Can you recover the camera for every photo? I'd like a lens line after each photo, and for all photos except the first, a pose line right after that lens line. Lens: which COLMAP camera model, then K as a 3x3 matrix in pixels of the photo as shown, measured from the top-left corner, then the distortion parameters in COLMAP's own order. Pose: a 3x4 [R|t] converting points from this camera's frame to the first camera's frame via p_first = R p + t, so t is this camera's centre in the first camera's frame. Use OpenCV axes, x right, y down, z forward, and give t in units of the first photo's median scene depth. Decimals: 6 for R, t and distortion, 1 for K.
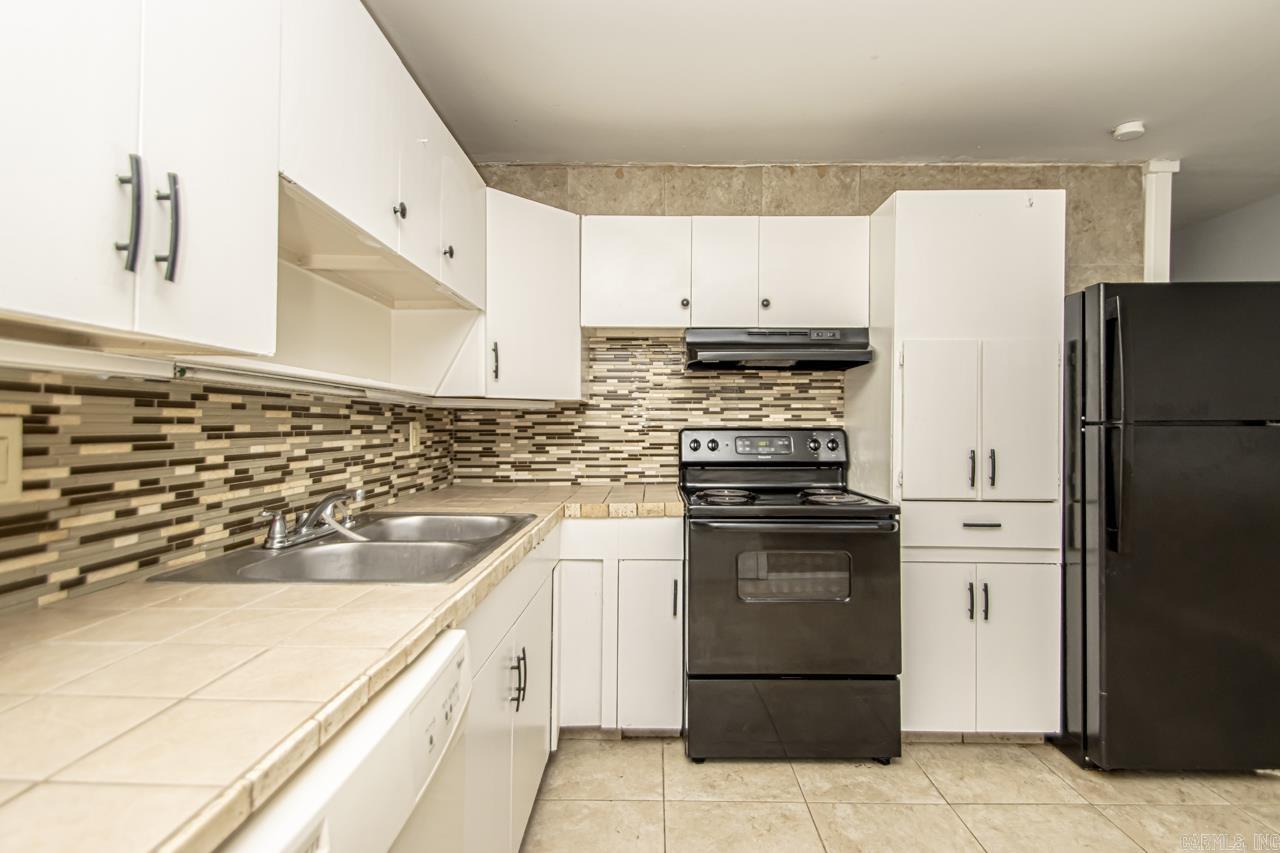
lens RADIAL K [[591.3, 0, 645.6], [0, 591.3, 432.8], [0, 0, 1]] dist [0.026110, -0.016673]
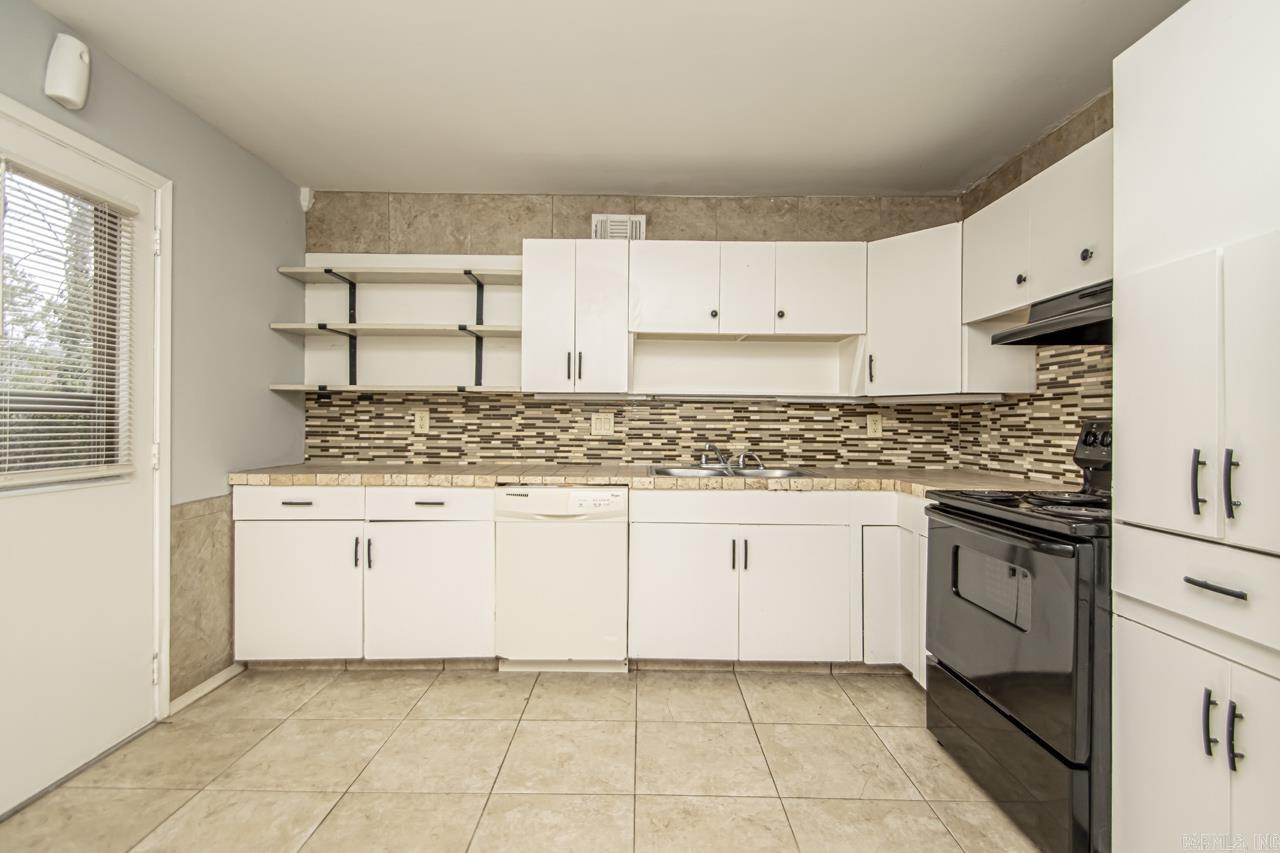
lens RADIAL K [[595.6, 0, 651.0], [0, 595.6, 422.5], [0, 0, 1]] dist [0.026780, -0.018004]
pose [[0.018353, -0.003493, -0.999825, 1.111620], [-0.021861, 0.999753, -0.003894, 0.017981], [0.999593, 0.021929, 0.018273, 0.479226]]
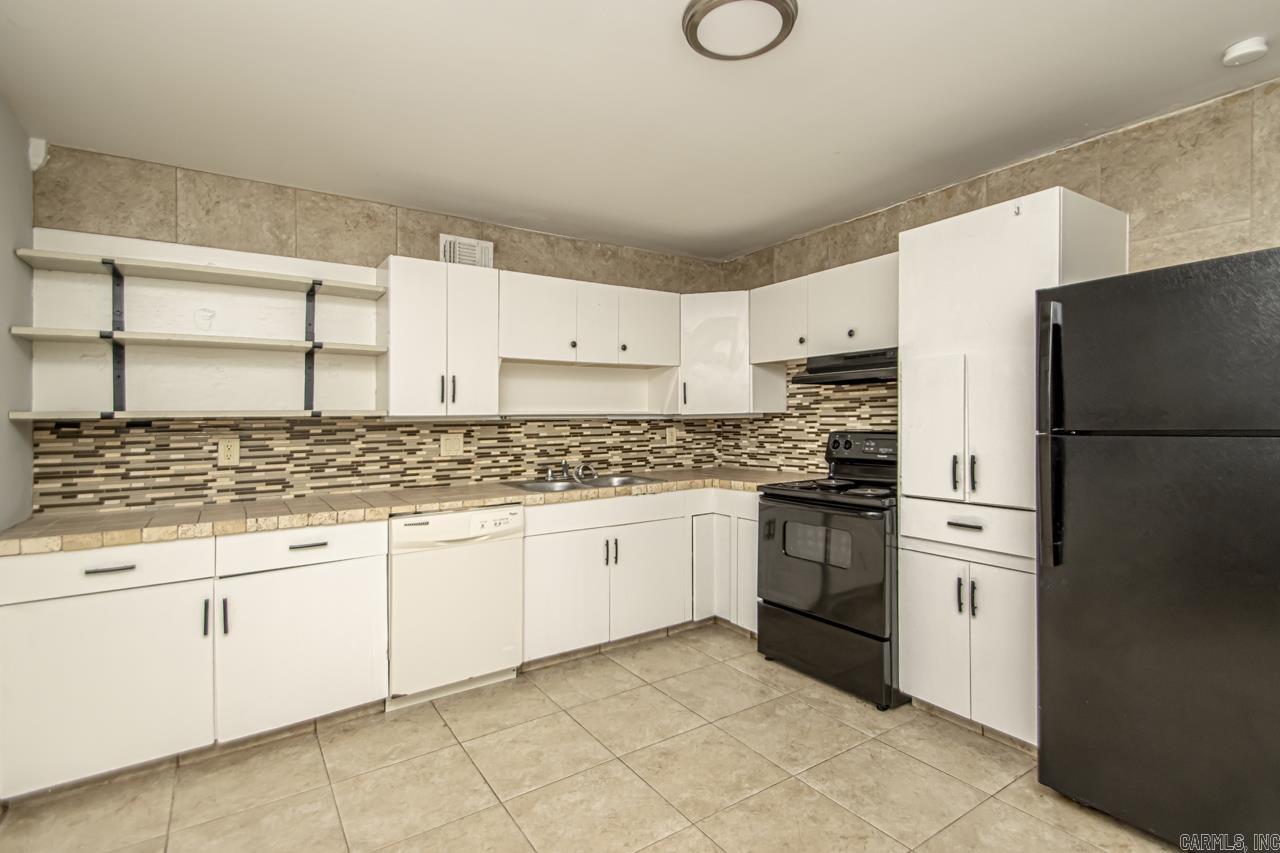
lens RADIAL K [[597.2, 0, 655.2], [0, 597.2, 428.1], [0, 0, 1]] dist [0.027679, -0.018438]
pose [[0.579202, 0.001976, -0.815182, 1.136266], [0.004686, 0.999972, 0.005754, -0.030762], [0.815171, -0.007153, 0.579176, -0.085525]]
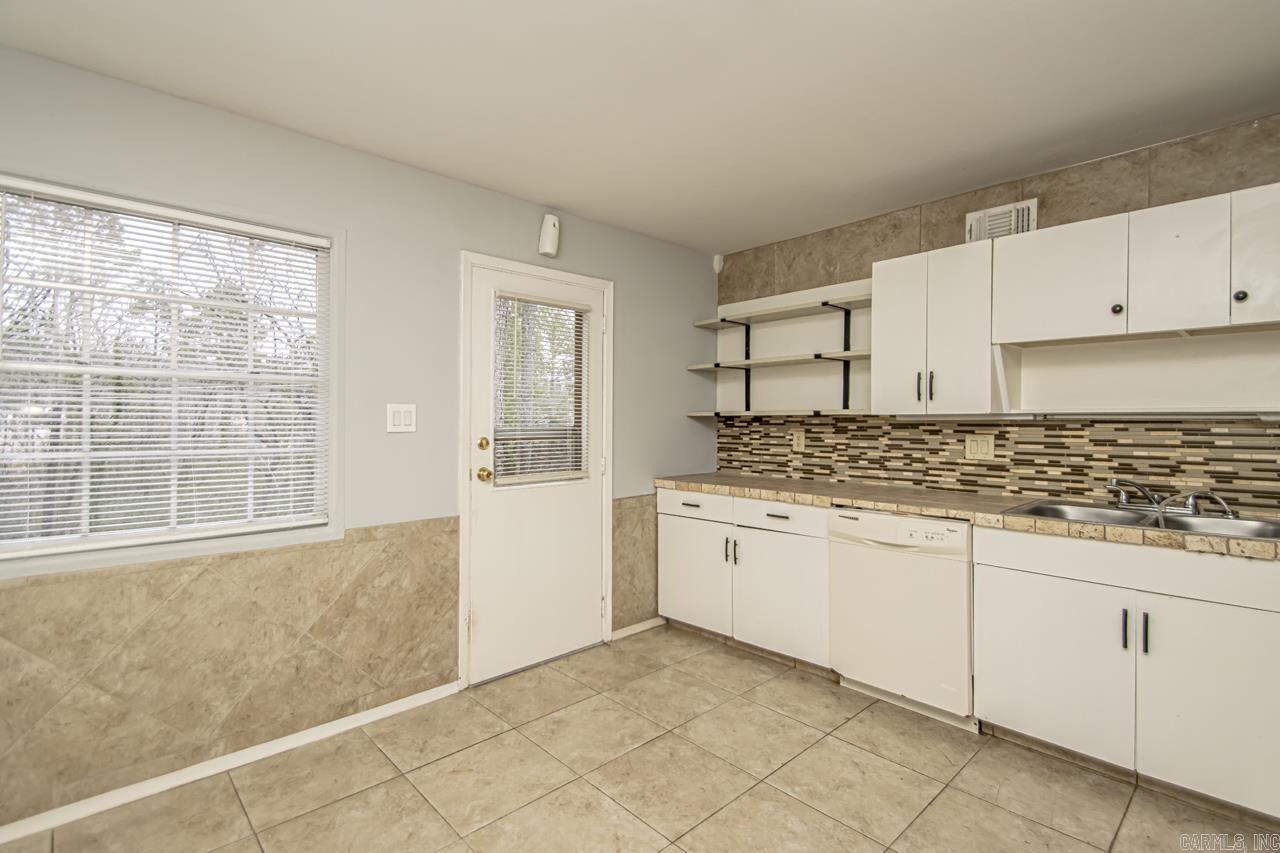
lens RADIAL K [[585.8, 0, 637.3], [0, 585.8, 419.7], [0, 0, 1]] dist [0.024163, -0.017519]
pose [[-0.714380, -0.010223, -0.699684, 1.072993], [-0.016223, 0.999866, 0.001955, -0.033834], [0.699570, 0.012748, -0.714450, 0.796626]]
